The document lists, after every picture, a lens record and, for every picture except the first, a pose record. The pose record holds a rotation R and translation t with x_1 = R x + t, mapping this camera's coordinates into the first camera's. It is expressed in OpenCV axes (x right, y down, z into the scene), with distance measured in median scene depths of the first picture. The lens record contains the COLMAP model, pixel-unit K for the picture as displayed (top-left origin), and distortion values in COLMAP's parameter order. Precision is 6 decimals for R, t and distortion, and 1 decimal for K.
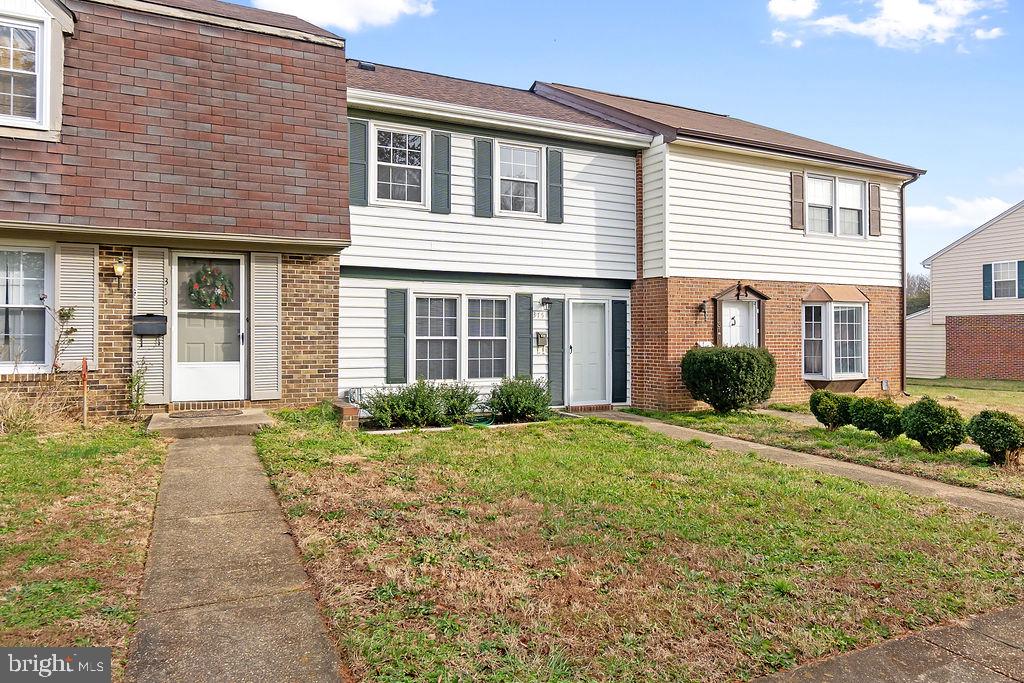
lens RADIAL K [[662.0, 0, 512.3], [0, 662.0, 330.7], [0, 0, 1]] dist [-0.003325, 0.001892]
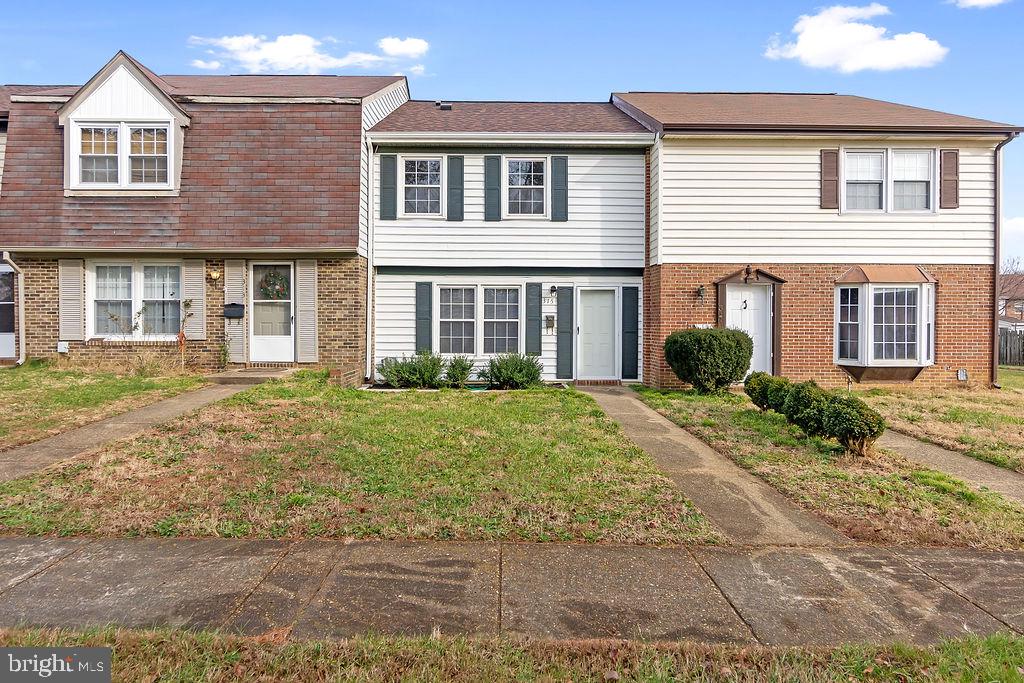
lens RADIAL K [[576.8, 0, 514.6], [0, 576.8, 334.6], [0, 0, 1]] dist [-0.005244, 0.001419]
pose [[0.907003, 0.011420, -0.420970, 0.442778], [0.000809, 0.999583, 0.028859, 0.006641], [0.421124, -0.026516, 0.906615, 0.049133]]
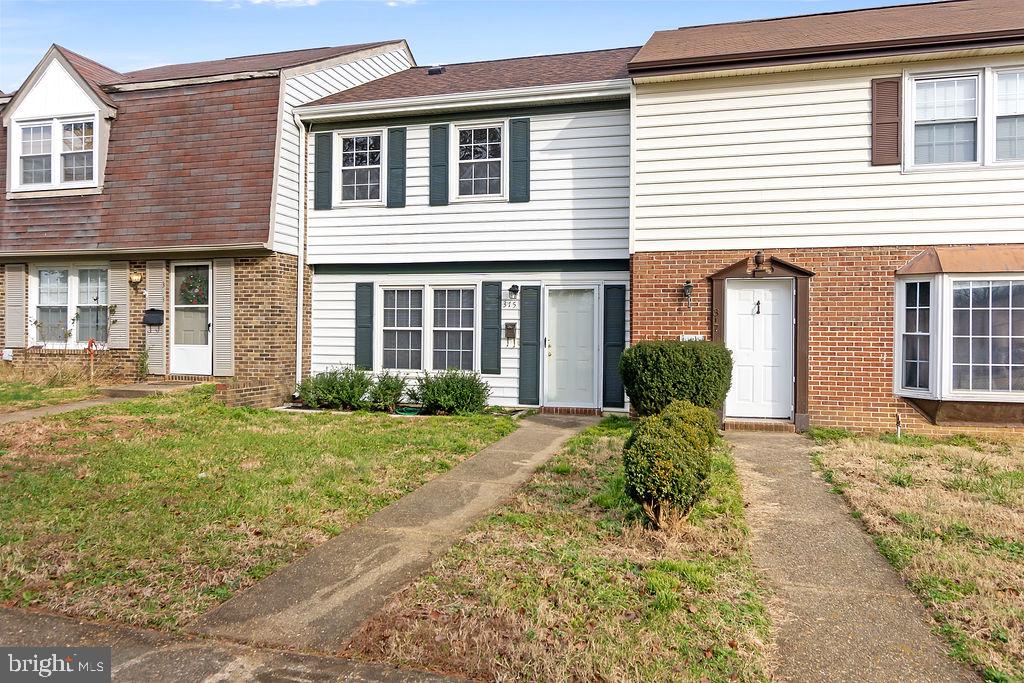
lens RADIAL K [[703.0, 0, 519.7], [0, 703.0, 343.5], [0, 0, 1]] dist [-0.007706, 0.002840]
pose [[0.759122, 0.014926, -0.650777, 0.728941], [-0.003054, 0.999808, 0.019368, 0.012239], [0.650941, -0.012715, 0.759022, 0.284671]]
